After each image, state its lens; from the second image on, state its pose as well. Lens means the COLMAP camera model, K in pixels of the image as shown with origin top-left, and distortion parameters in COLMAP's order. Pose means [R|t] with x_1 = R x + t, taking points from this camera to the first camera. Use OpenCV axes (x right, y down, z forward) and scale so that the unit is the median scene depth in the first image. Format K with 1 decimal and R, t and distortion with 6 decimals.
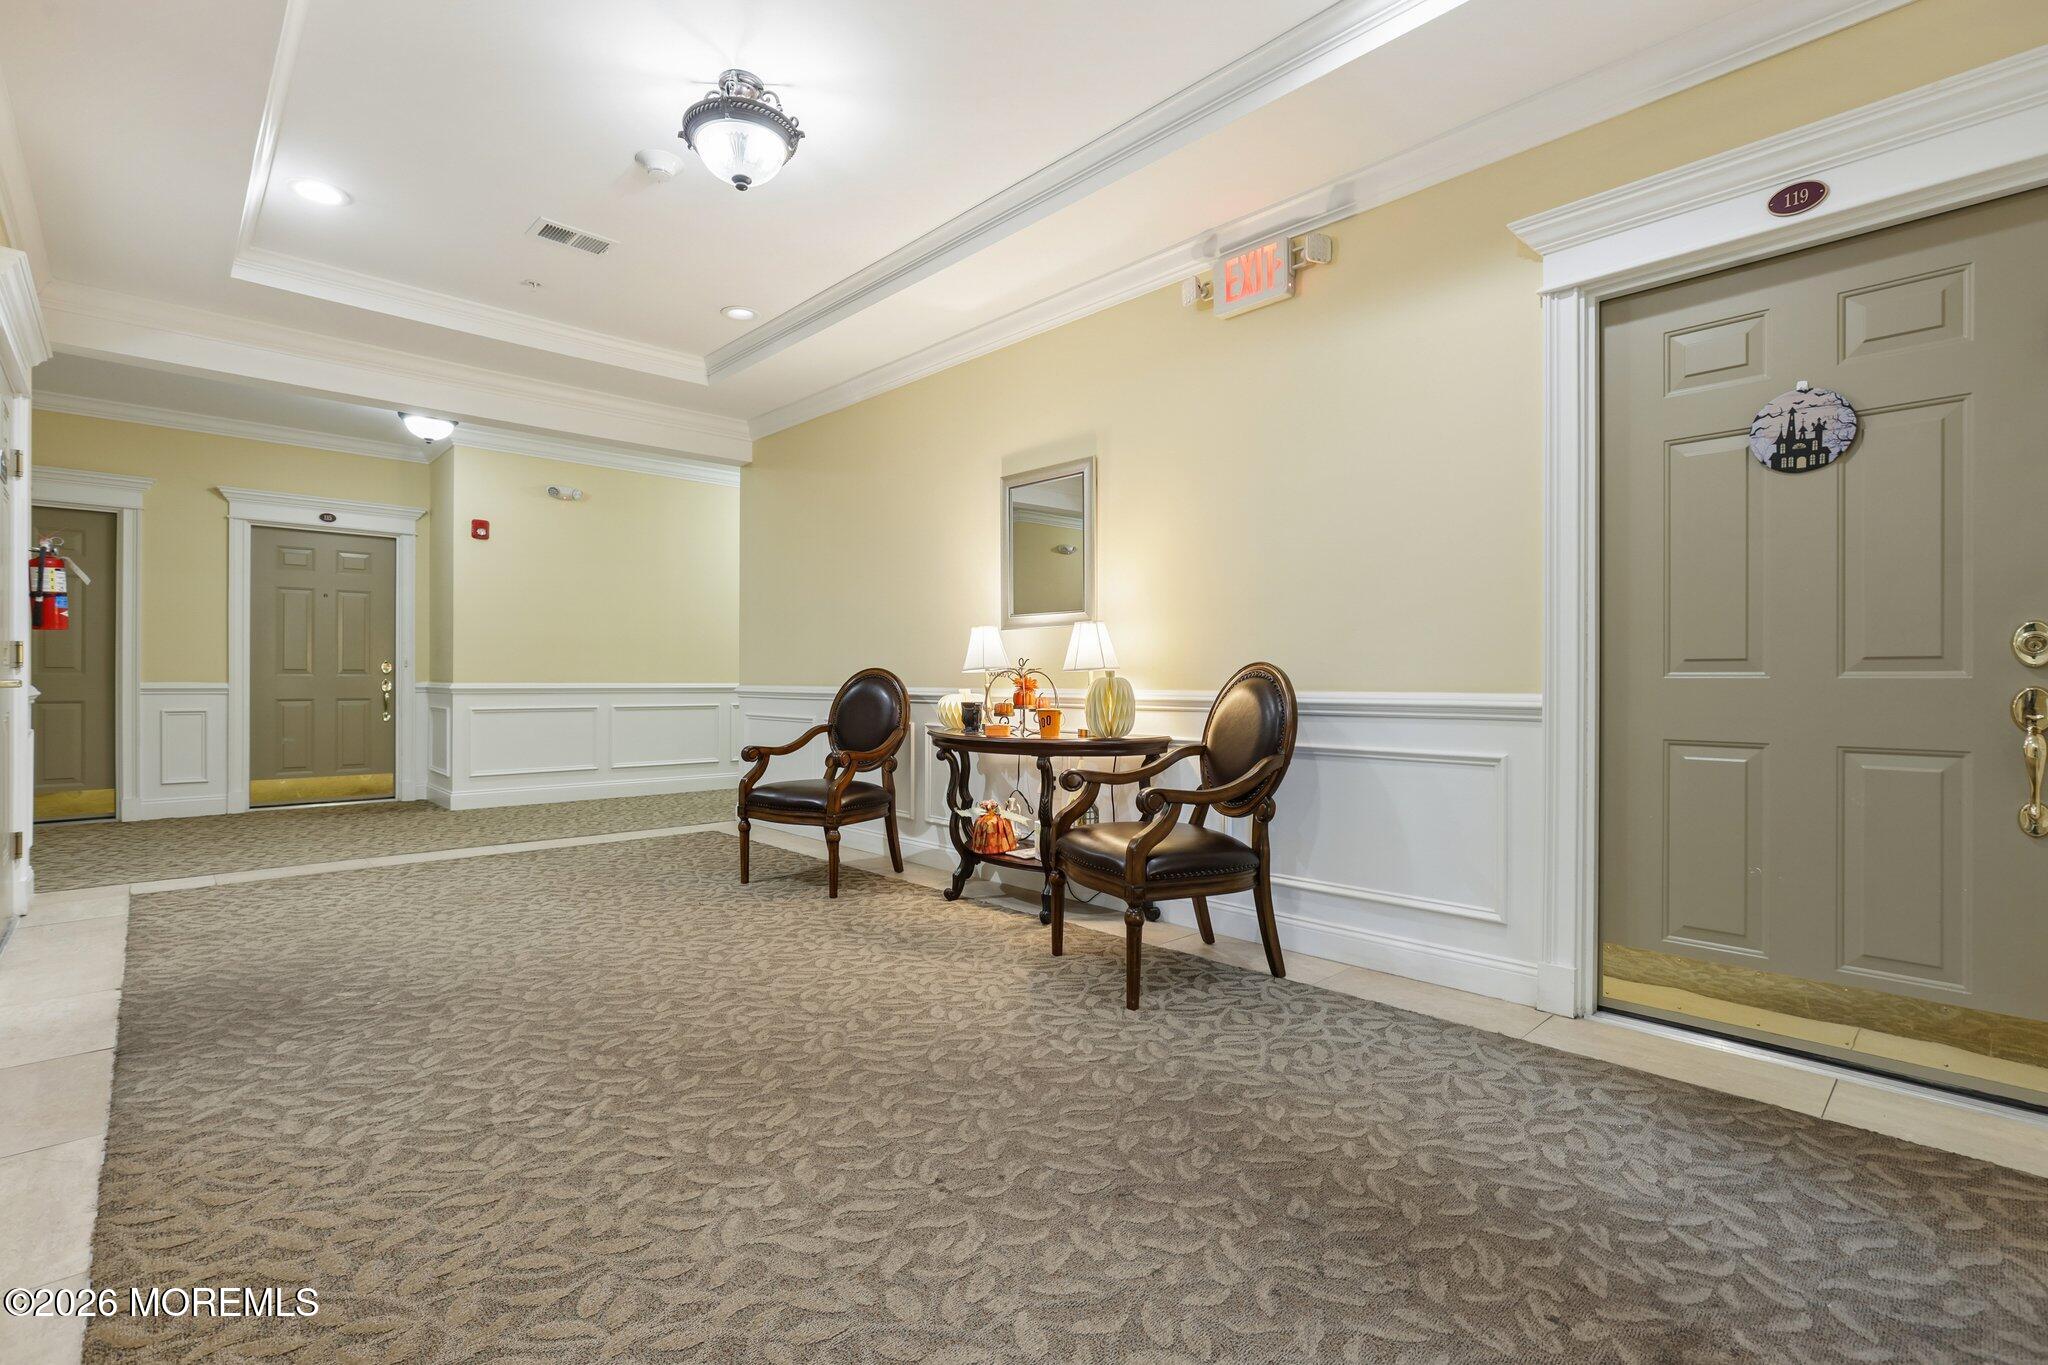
lens RADIAL K [[957.9, 0, 1024.0], [0, 957.9, 682.5], [0, 0, 1]] dist [-0.045959, 0.030303]
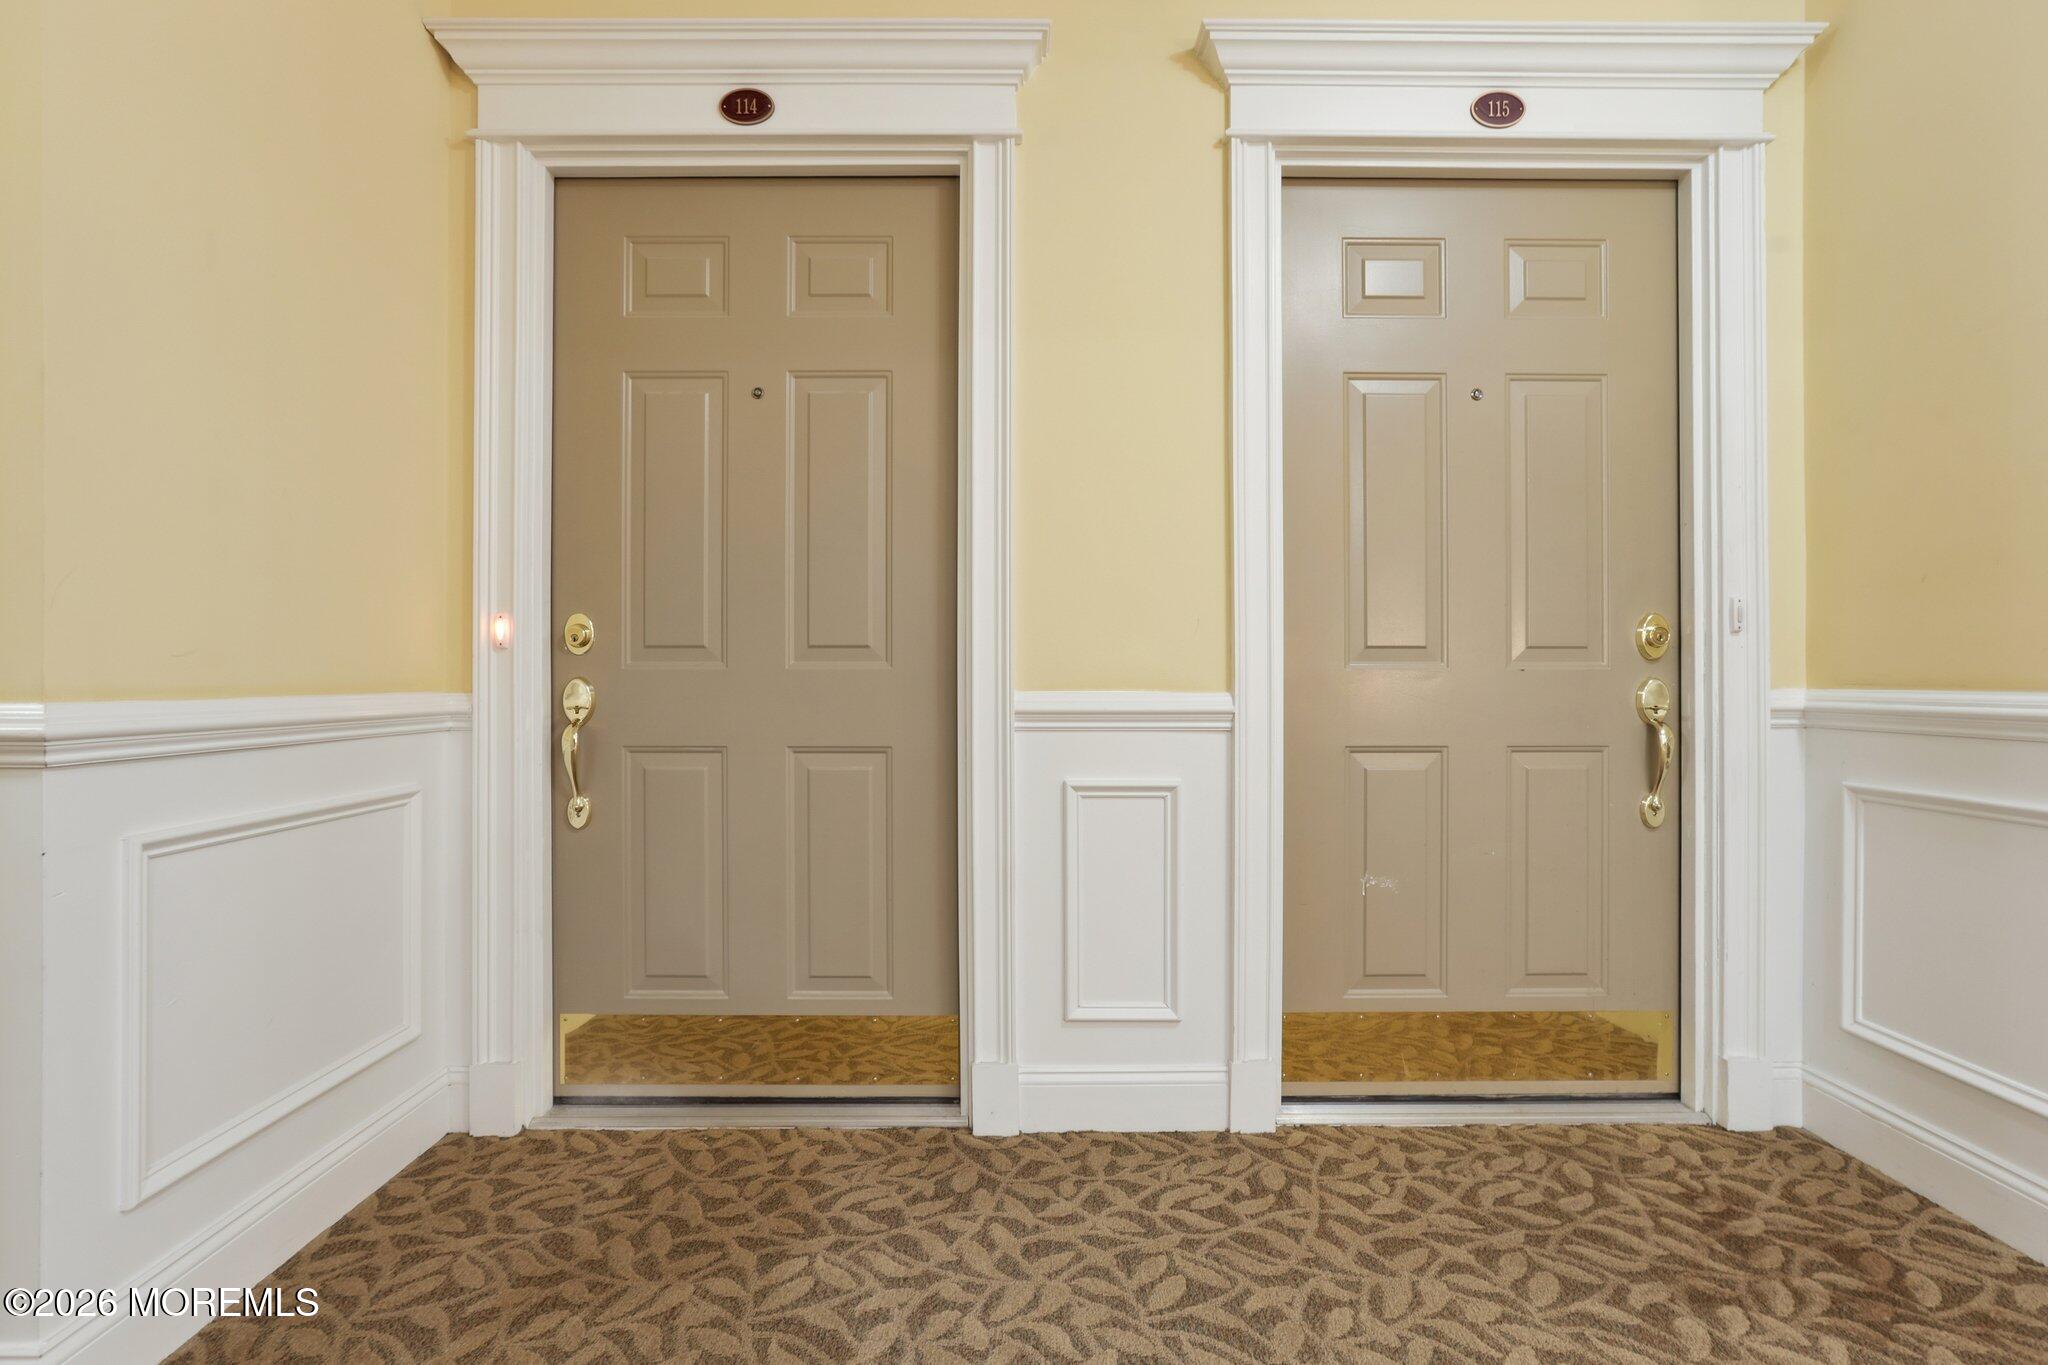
lens RADIAL K [[934.0, 0, 1009.6], [0, 934.0, 670.6], [0, 0, 1]] dist [-0.042282, 0.021315]
pose [[0.725219, -0.002757, -0.688512, -1.234096], [0.000500, 0.999994, -0.003478, -0.009637], [0.688518, 0.002177, 0.725216, 1.315225]]
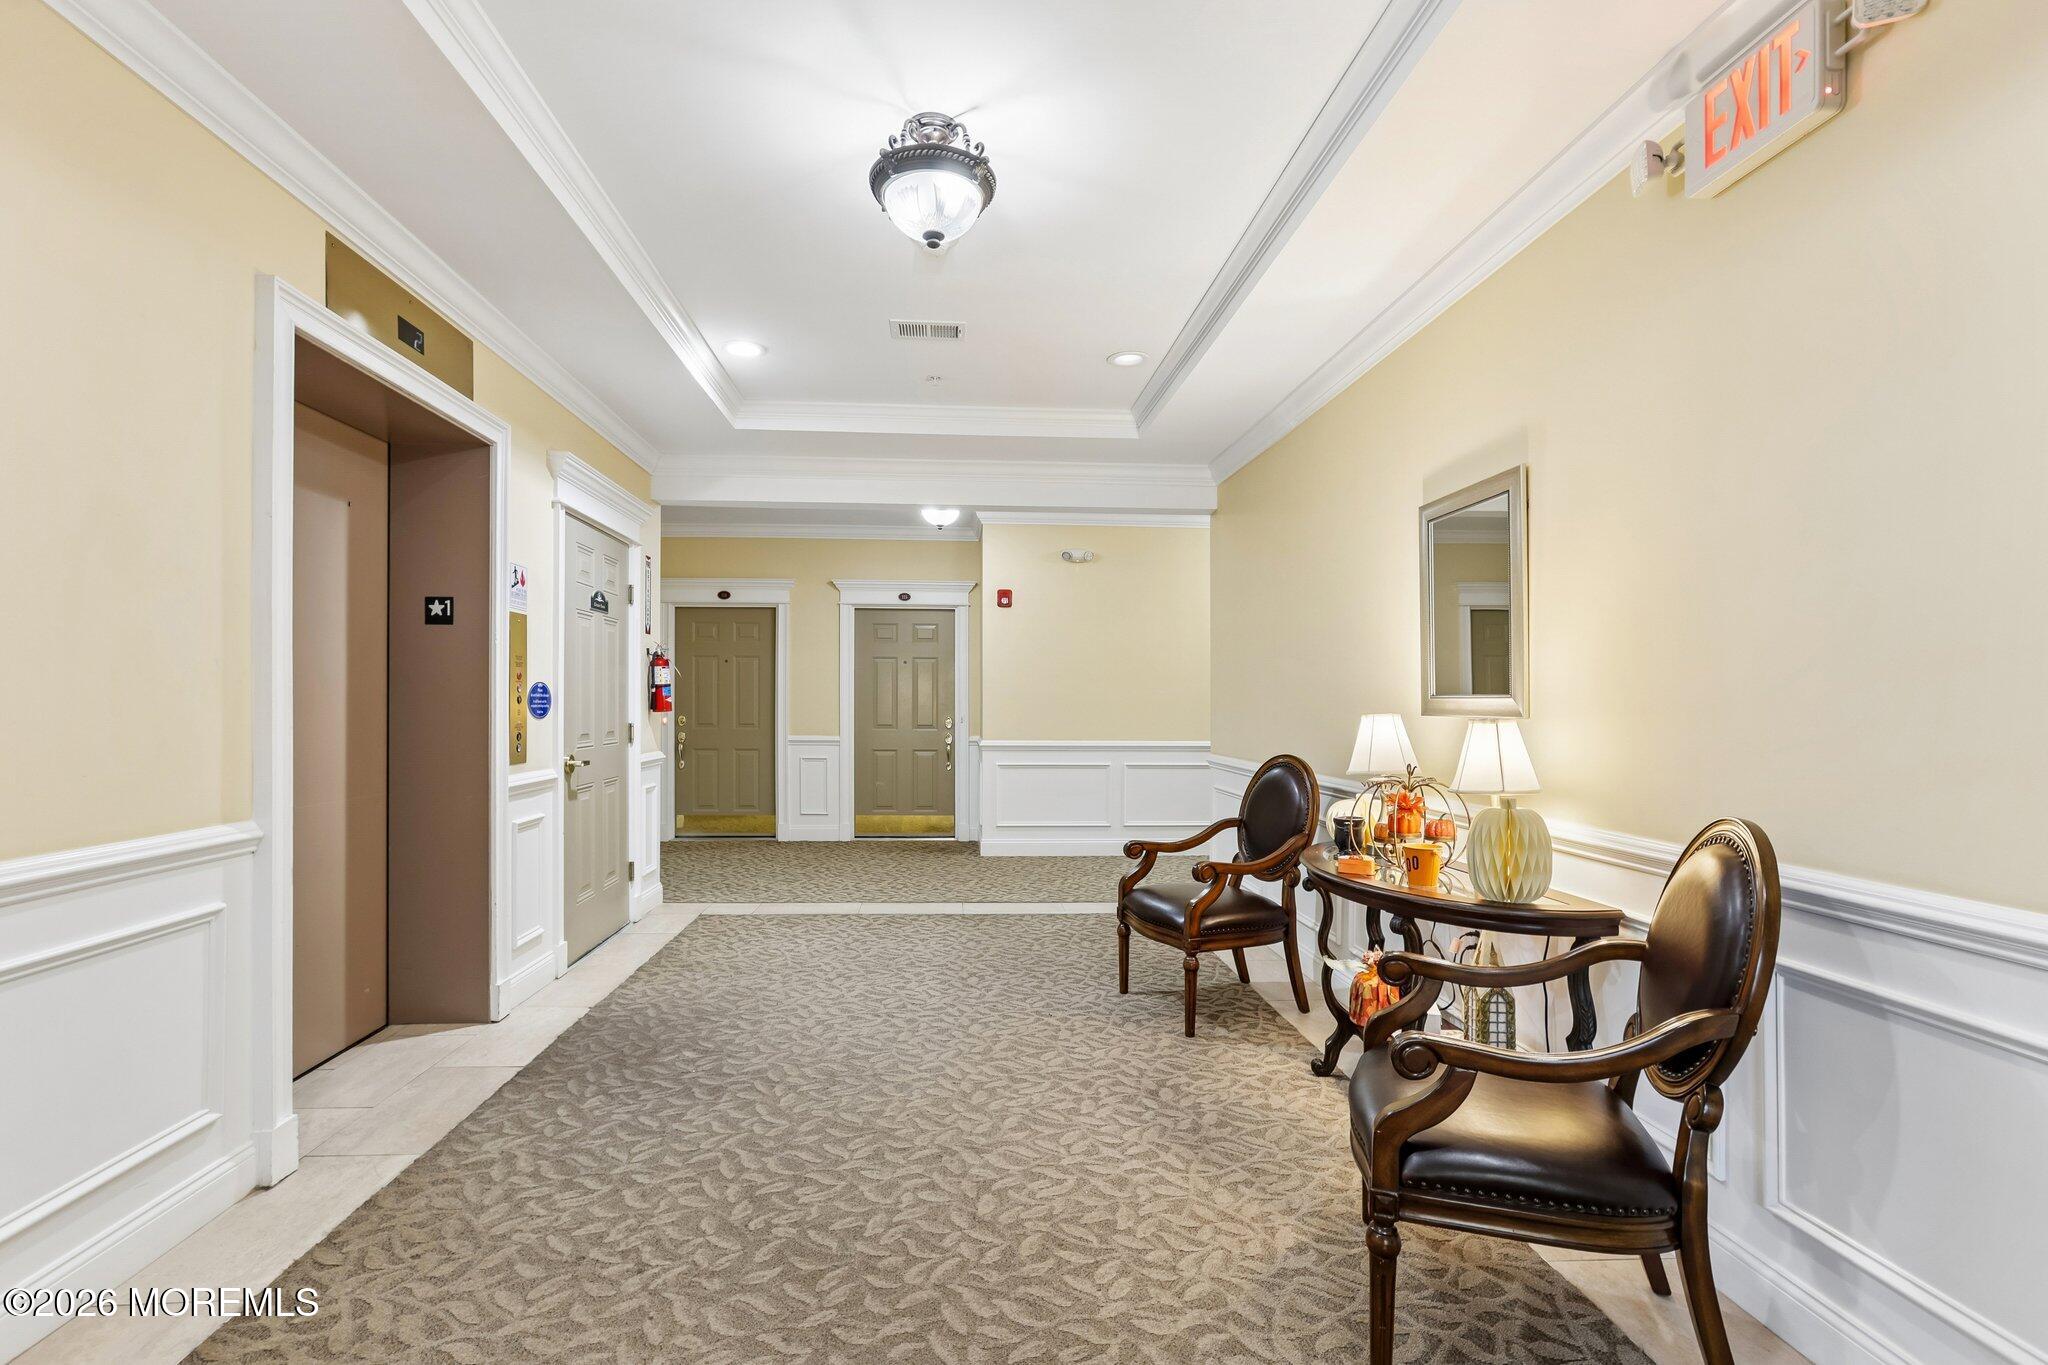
lens RADIAL K [[967.5, 0, 982.6], [0, 967.5, 701.5], [0, 0, 1]] dist [-0.028939, 0.024438]
pose [[0.758248, 0.001254, -0.651965, 0.240371], [-0.005302, 0.999977, -0.004243, -0.072264], [0.651945, 0.006674, 0.758237, 0.266588]]
